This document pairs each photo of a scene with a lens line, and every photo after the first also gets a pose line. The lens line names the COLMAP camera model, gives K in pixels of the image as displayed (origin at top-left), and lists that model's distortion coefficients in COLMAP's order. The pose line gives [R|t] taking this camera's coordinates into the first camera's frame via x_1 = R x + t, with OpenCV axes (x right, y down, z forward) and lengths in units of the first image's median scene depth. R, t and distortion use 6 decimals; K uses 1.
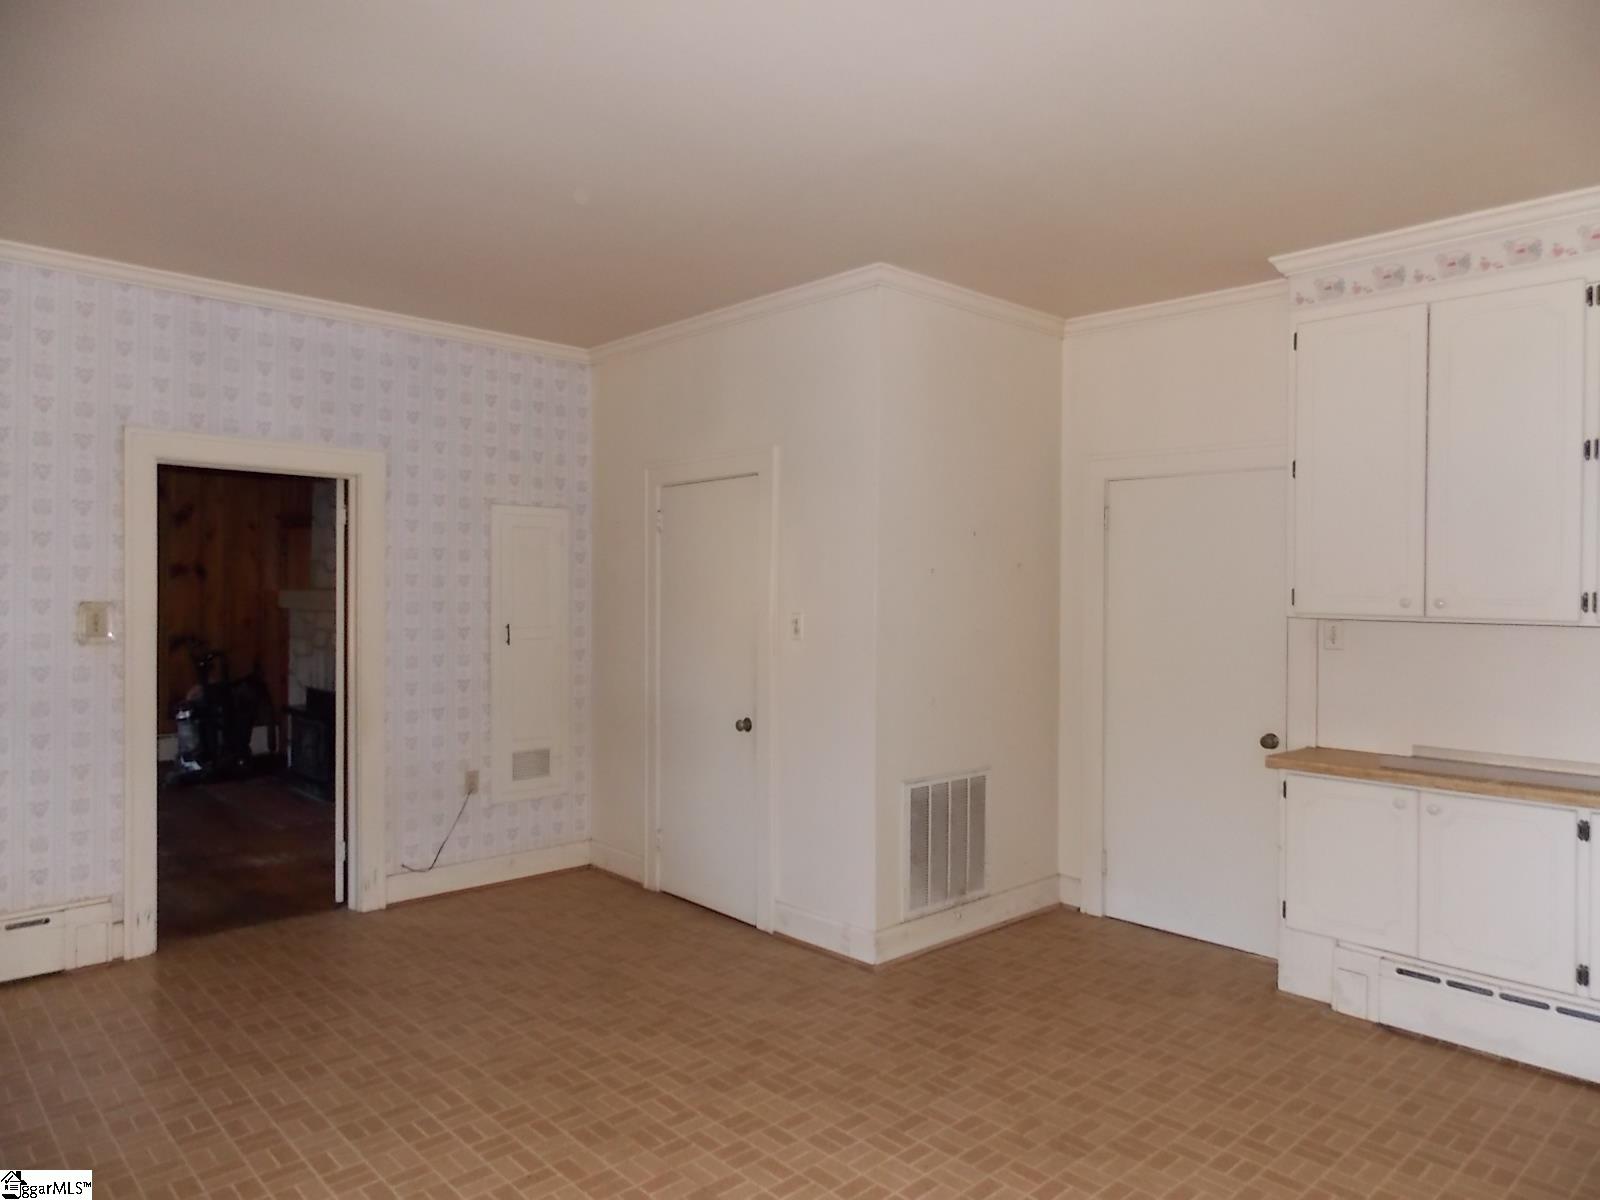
lens RADIAL K [[1053.9, 0, 807.9], [0, 1053.9, 594.1], [0, 0, 1]] dist [-0.004812, -0.002354]
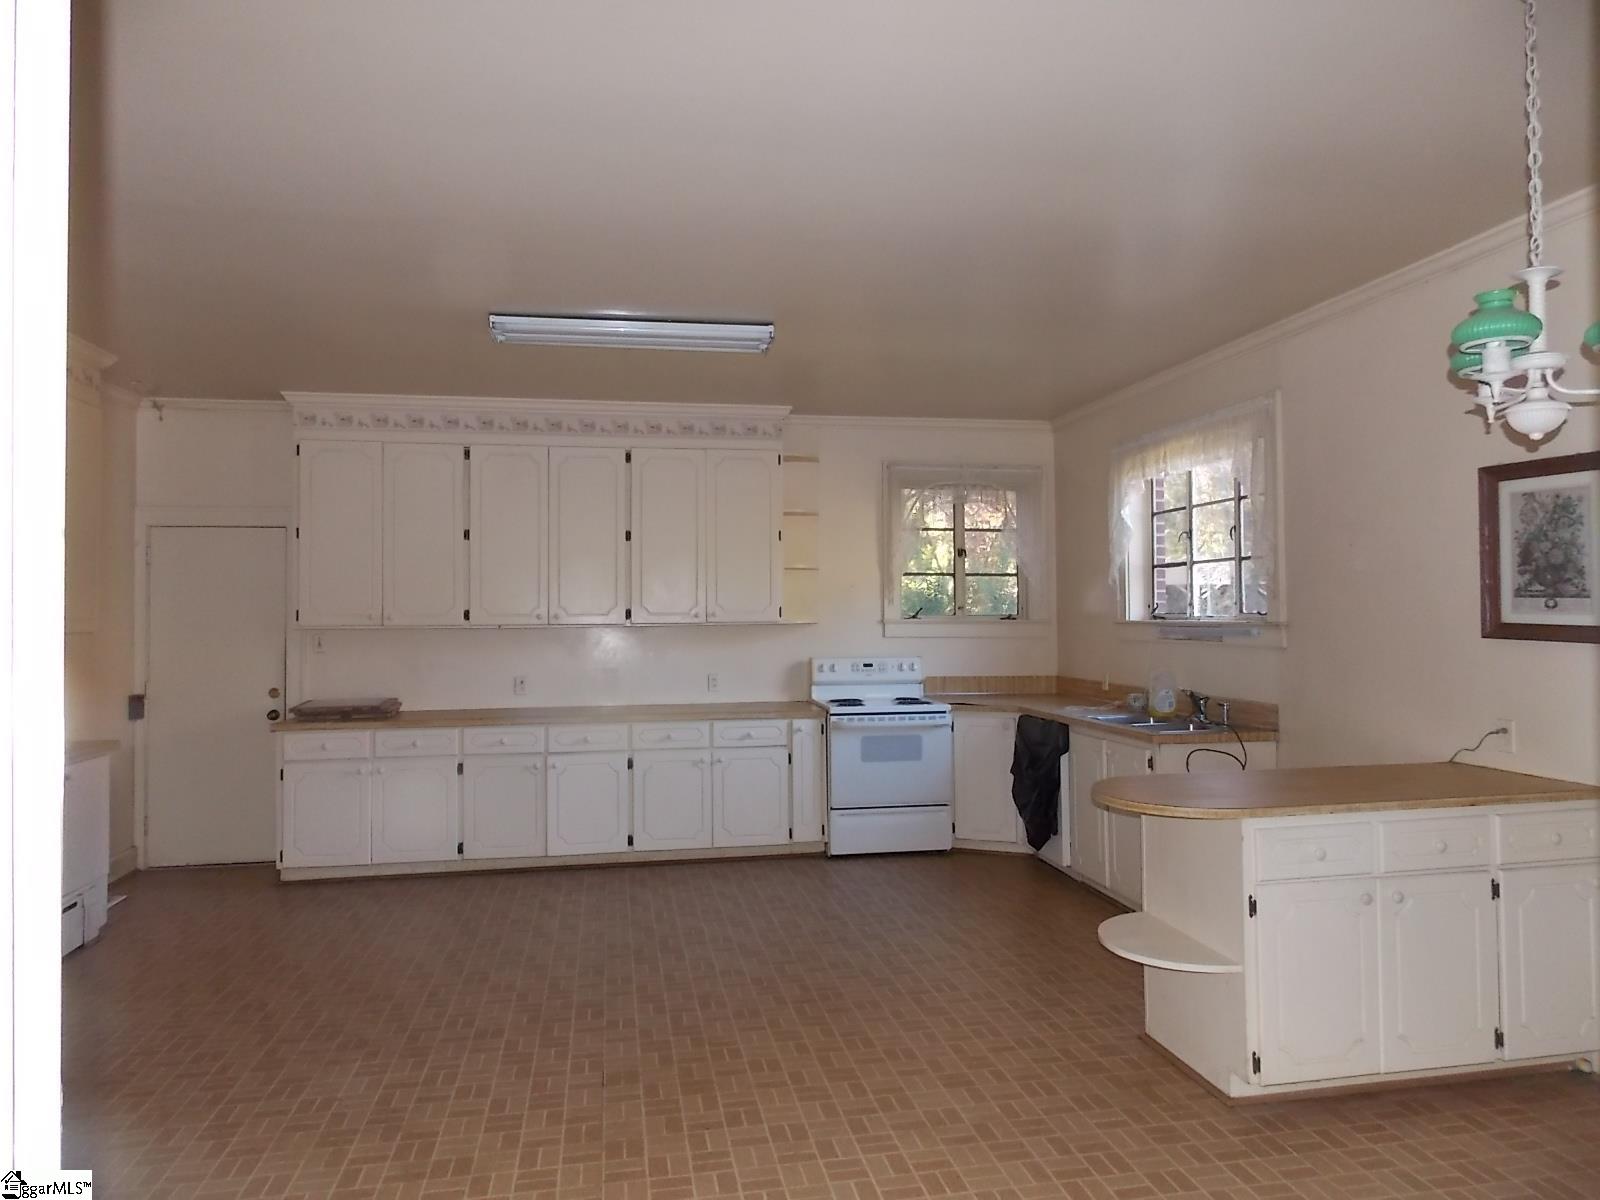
lens RADIAL K [[1053.9, 0, 807.9], [0, 1053.9, 594.1], [0, 0, 1]] dist [-0.004812, -0.002354]
pose [[-0.843594, 0.017762, 0.536687, -0.894814], [0.014319, 0.999841, -0.010583, -0.002485], [-0.536790, -0.001242, -0.843715, 1.747390]]
